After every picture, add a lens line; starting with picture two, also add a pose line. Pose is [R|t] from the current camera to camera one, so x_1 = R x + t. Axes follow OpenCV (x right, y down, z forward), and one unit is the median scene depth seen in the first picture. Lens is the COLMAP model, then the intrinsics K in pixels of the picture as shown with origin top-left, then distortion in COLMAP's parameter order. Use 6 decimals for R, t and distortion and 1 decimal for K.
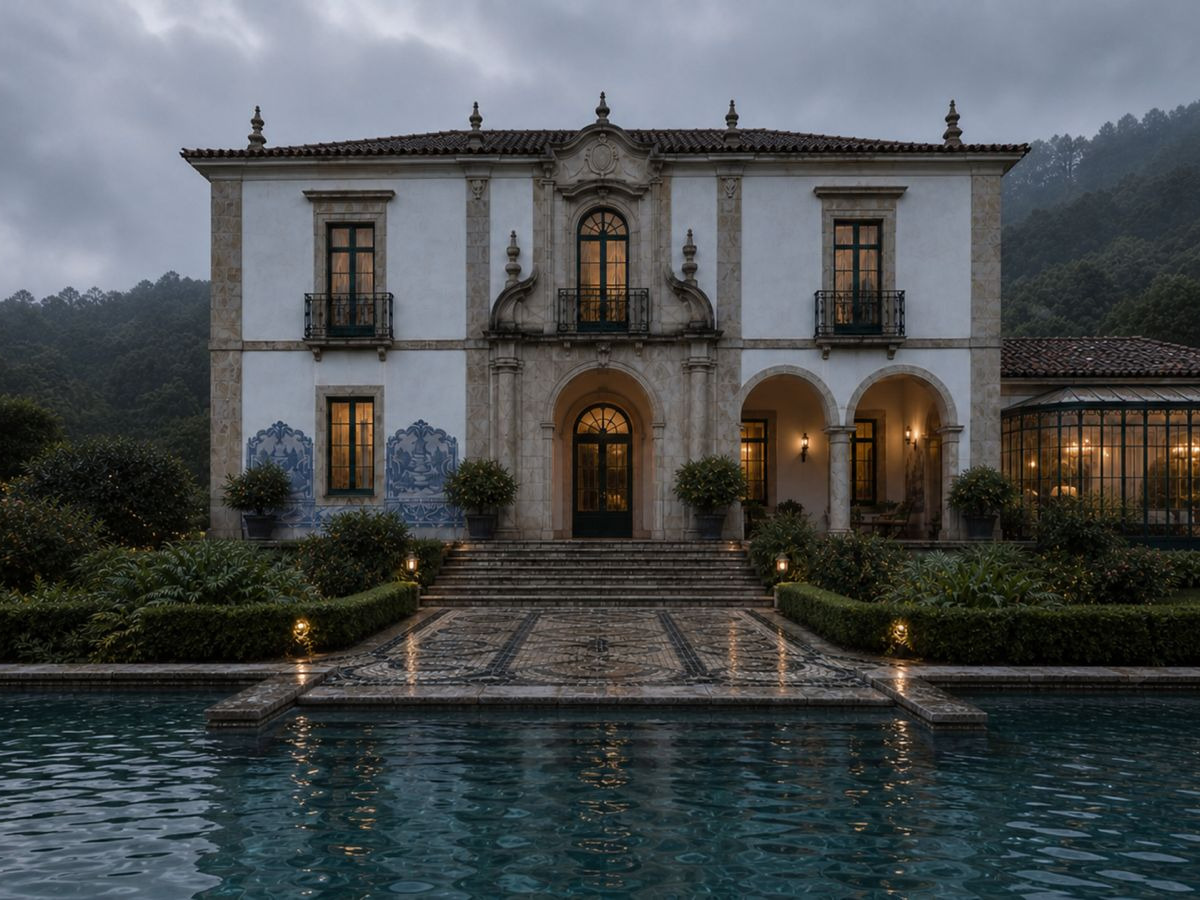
lens RADIAL K [[1024.8, 0, 600.0], [0, 1024.8, 450.0], [0, 0, 1]] dist [-0.051729, -0.001660]
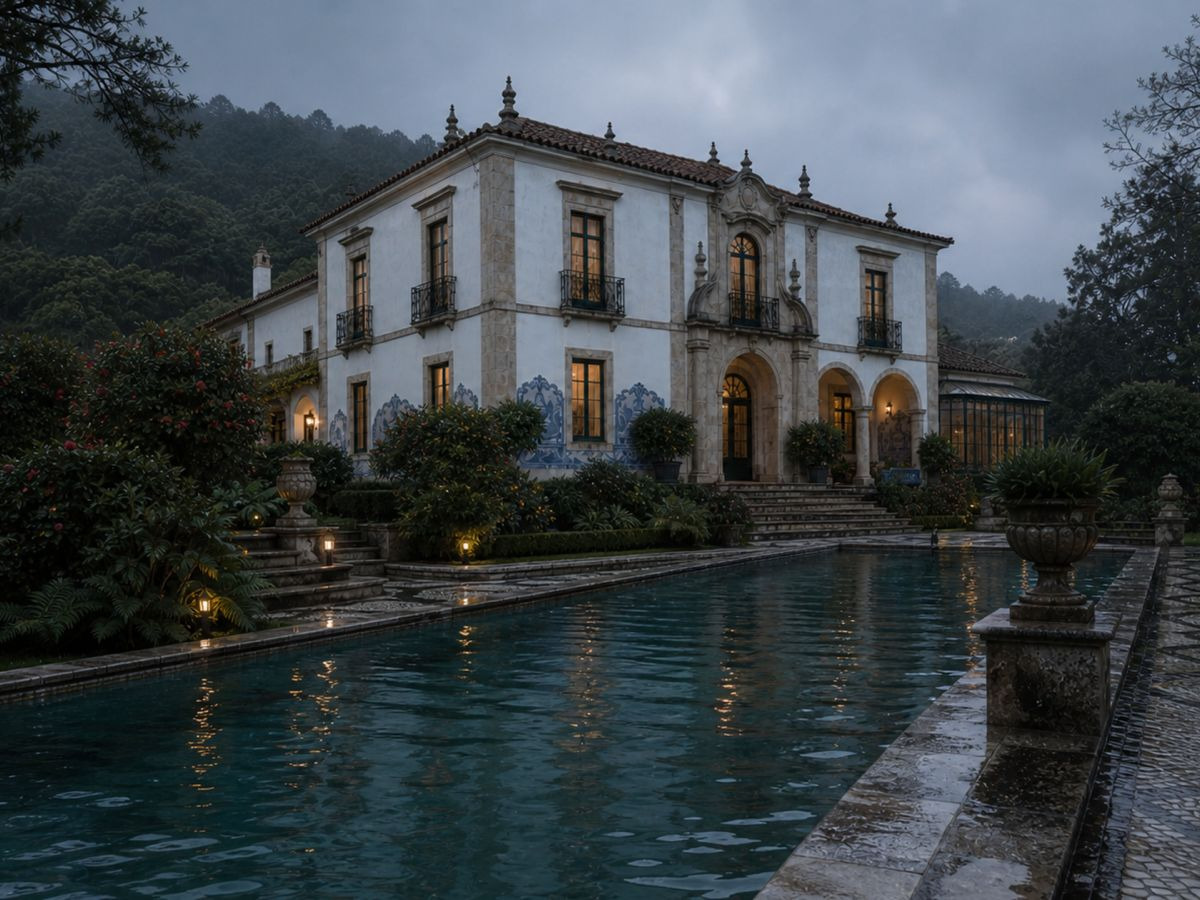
lens RADIAL K [[1025.6, 0, 600.0], [0, 1025.6, 450.0], [0, 0, 1]] dist [-0.152235, -0.000866]
pose [[0.793852, 0.019384, 0.607802, -0.972160], [-0.057129, 0.997449, 0.042807, 0.002240], [-0.605422, -0.068705, 0.792934, 0.027629]]
